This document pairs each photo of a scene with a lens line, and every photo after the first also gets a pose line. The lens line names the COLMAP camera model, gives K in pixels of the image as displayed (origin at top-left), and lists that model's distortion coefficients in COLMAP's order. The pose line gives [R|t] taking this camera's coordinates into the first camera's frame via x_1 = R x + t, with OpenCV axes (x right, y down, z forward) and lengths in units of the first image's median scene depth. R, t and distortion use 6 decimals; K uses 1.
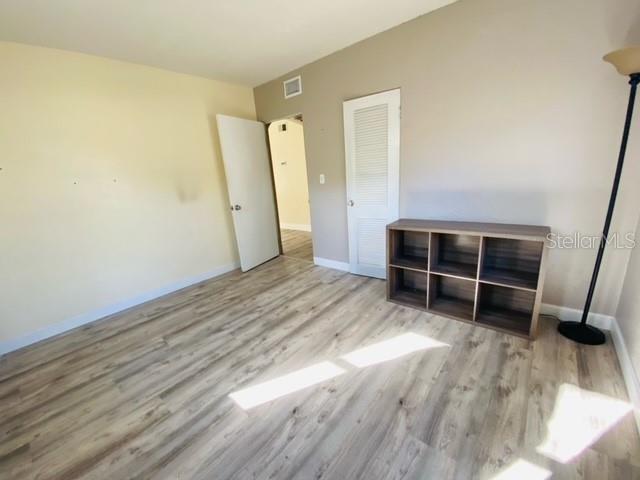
lens RADIAL K [[258.8, 0, 318.6], [0, 258.8, 241.3], [0, 0, 1]] dist [0.040360, -0.029228]
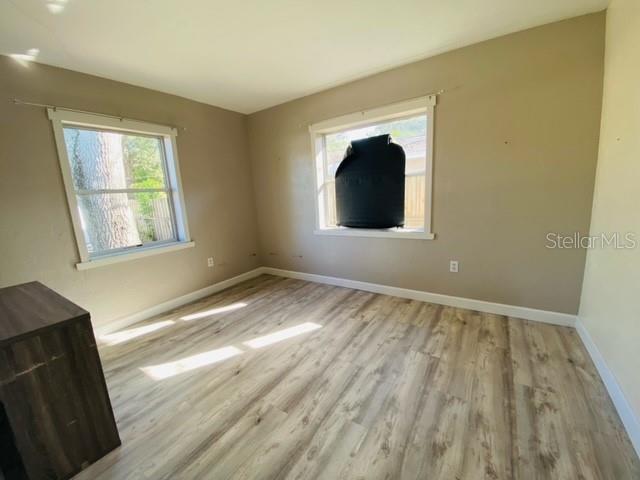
lens RADIAL K [[258.8, 0, 318.6], [0, 258.8, 241.3], [0, 0, 1]] dist [0.040360, -0.029228]
pose [[-0.984594, 0.152126, -0.086212, -0.204699], [0.099916, 0.894100, 0.436580, -0.436759], [0.143497, 0.421240, -0.895525, 1.704639]]
